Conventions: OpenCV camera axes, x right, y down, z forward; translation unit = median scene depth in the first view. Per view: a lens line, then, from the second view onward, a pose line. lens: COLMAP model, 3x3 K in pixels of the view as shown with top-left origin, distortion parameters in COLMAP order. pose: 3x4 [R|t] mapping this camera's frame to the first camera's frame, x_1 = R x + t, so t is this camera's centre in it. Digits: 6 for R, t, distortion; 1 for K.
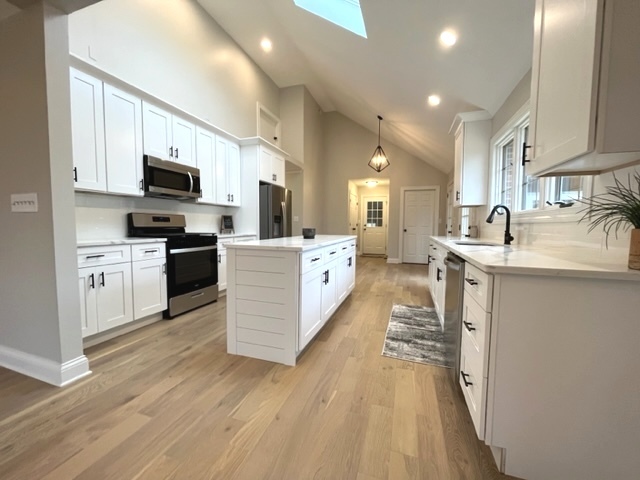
lens RADIAL K [[257.0, 0, 320.1], [0, 257.0, 241.2], [0, 0, 1]] dist [-0.003631, -0.000015]
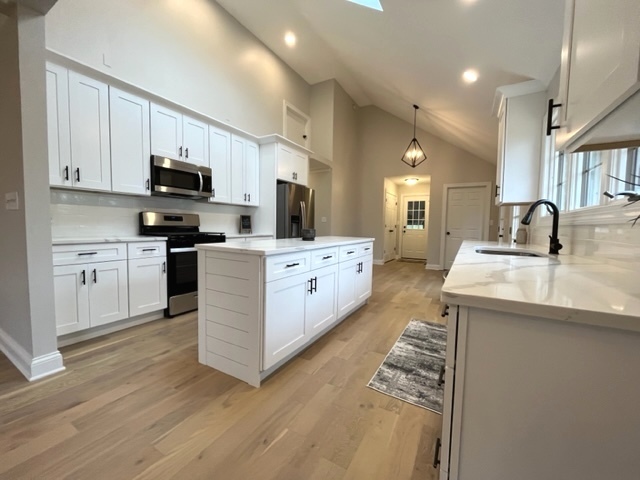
lens RADIAL K [[257.0, 0, 320.1], [0, 257.0, 241.3], [0, 0, 1]] dist [-0.003631, -0.000015]
pose [[0.981273, 0.021632, -0.191405, 0.156922], [-0.022423, 0.999747, -0.001967, -0.005952], [0.191313, 0.006222, 0.981509, 0.113253]]
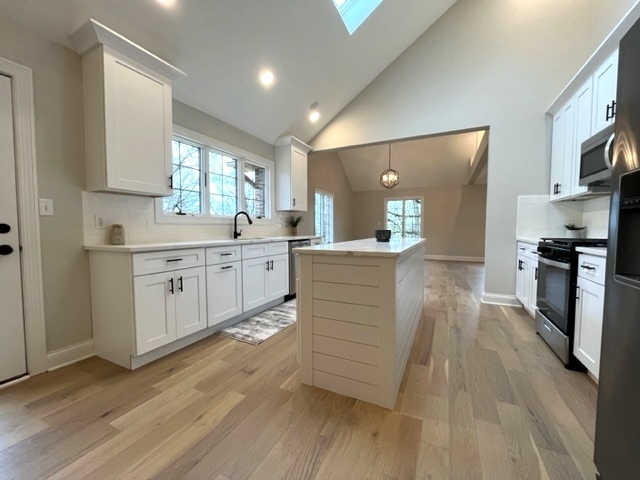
lens RADIAL K [[257.0, 0, 320.4], [0, 257.0, 241.0], [0, 0, 1]] dist [-0.003631, -0.000015]
pose [[-0.991596, -0.013304, 0.128684, 0.048293], [0.000911, 0.993956, 0.109779, -0.099834], [-0.129367, 0.108973, -0.985591, 1.733648]]
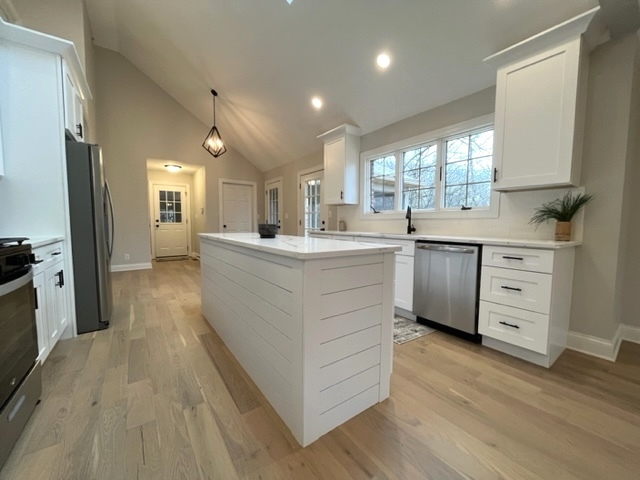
lens RADIAL K [[257.0, 0, 319.3], [0, 257.0, 242.1], [0, 0, 1]] dist [-0.003631, -0.000015]
pose [[0.580356, -0.064390, 0.811813, -0.506817], [0.048182, 0.997838, 0.044700, -0.022229], [-0.812936, 0.013173, 0.582204, 0.426008]]
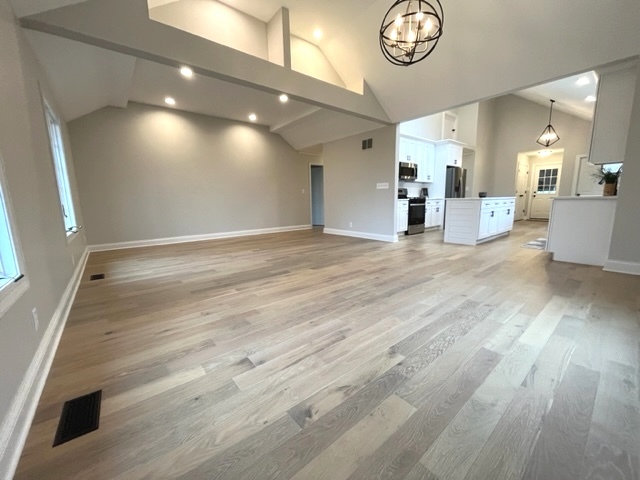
lens RADIAL K [[257.0, 0, 320.2], [0, 257.0, 241.6], [0, 0, 1]] dist [-0.003631, -0.000015]
pose [[0.849496, 0.060551, -0.524108, -0.045970], [-0.007432, 0.994667, 0.102869, 0.119788], [0.527542, -0.083492, 0.845416, -1.192654]]
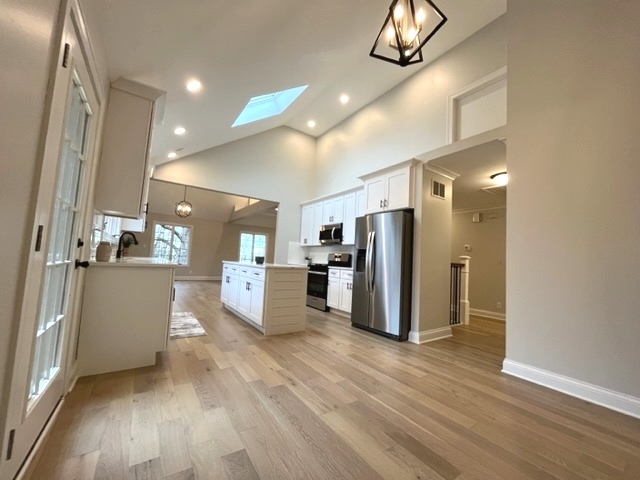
lens RADIAL K [[257.0, 0, 320.1], [0, 257.0, 241.1], [0, 0, 1]] dist [-0.003631, -0.000015]
pose [[-0.598143, -0.101066, -0.794991, 0.882694], [-0.105616, 0.993304, -0.046813, -0.099714], [0.794399, 0.055963, -0.604812, 2.023048]]
